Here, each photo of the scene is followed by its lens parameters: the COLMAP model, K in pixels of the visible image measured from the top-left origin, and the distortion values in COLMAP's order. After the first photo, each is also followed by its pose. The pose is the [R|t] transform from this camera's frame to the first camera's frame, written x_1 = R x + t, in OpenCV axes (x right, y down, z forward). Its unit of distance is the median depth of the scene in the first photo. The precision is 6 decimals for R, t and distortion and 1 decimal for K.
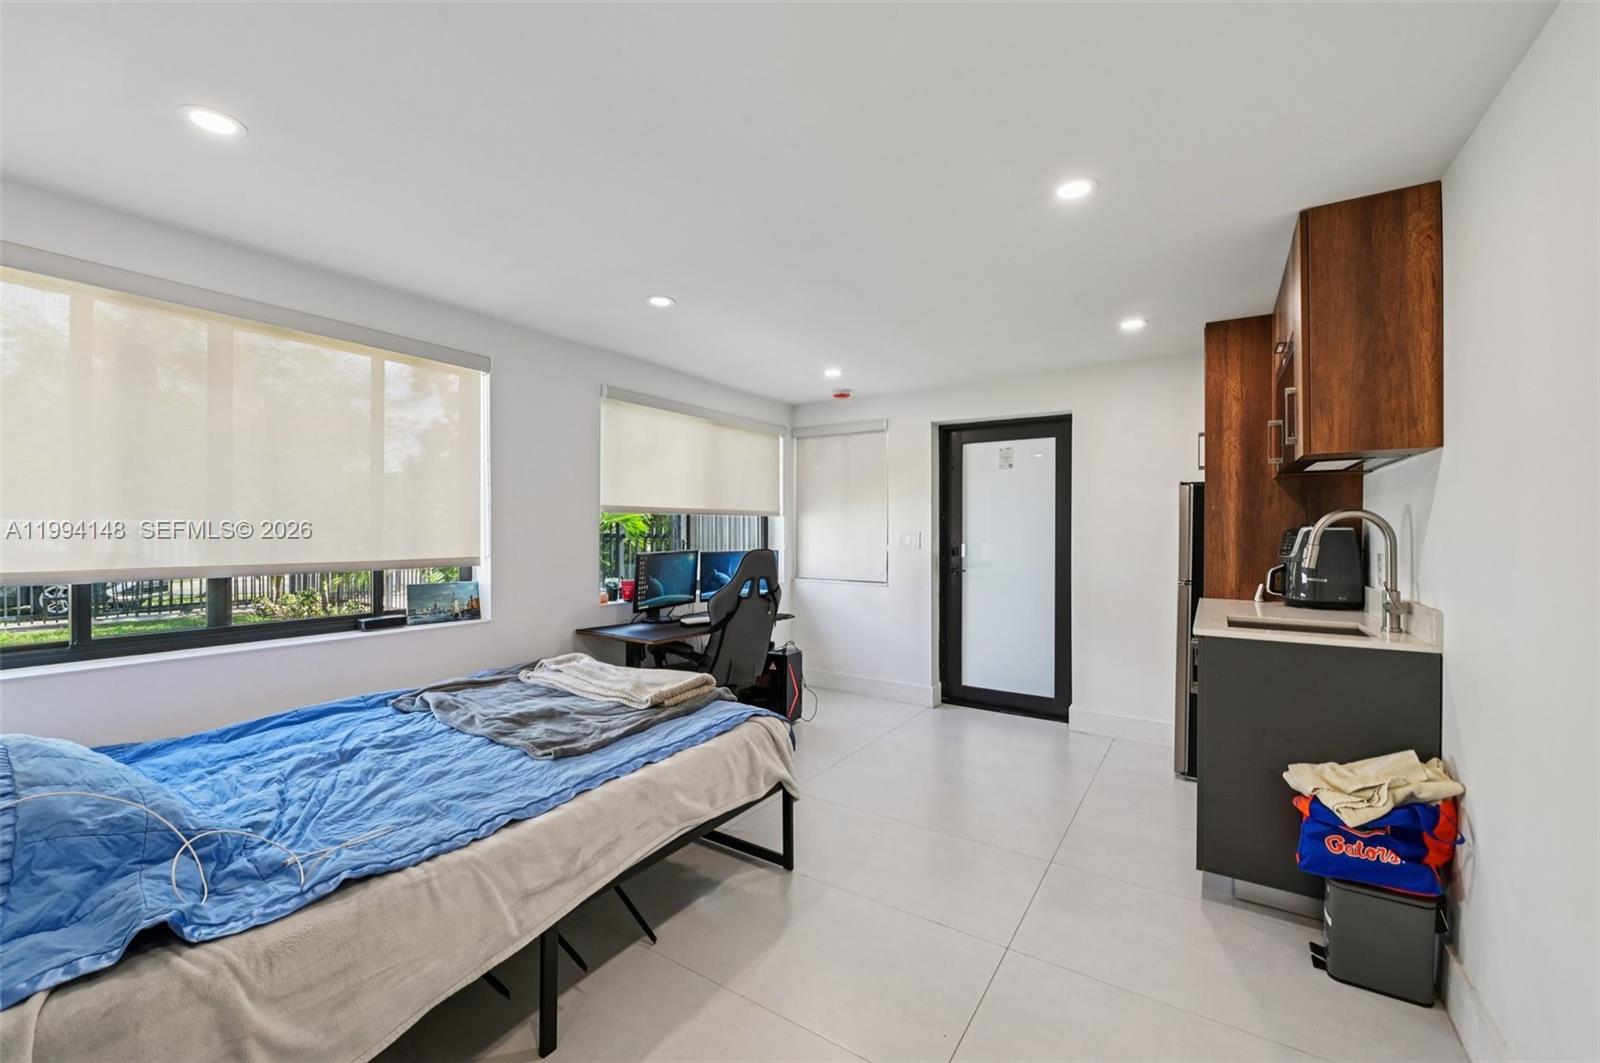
lens RADIAL K [[643.0, 0, 802.3], [0, 643.0, 525.8], [0, 0, 1]] dist [0.002261, -0.002248]
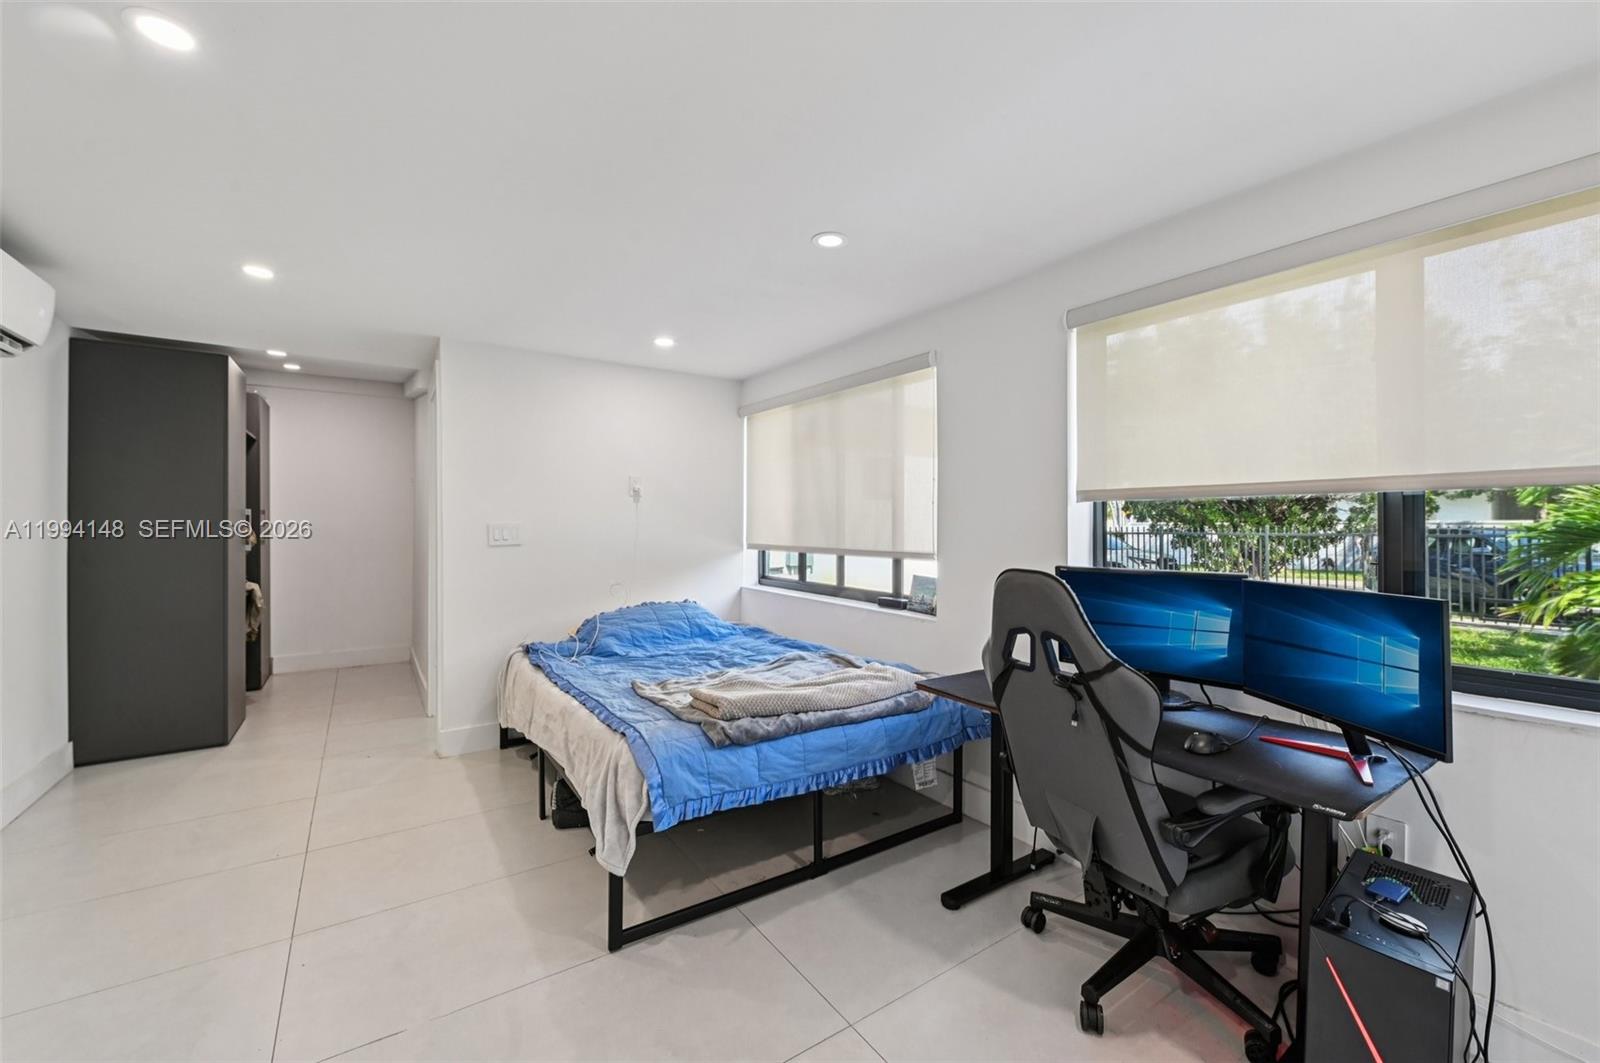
lens RADIAL K [[643.0, 0, 802.3], [0, 643.0, 525.8], [0, 0, 1]] dist [0.002261, -0.002248]
pose [[-0.389911, -0.003259, -0.920847, 0.504038], [0.000705, 0.999992, -0.003837, 0.007984], [0.920852, -0.002146, -0.389906, 1.225485]]
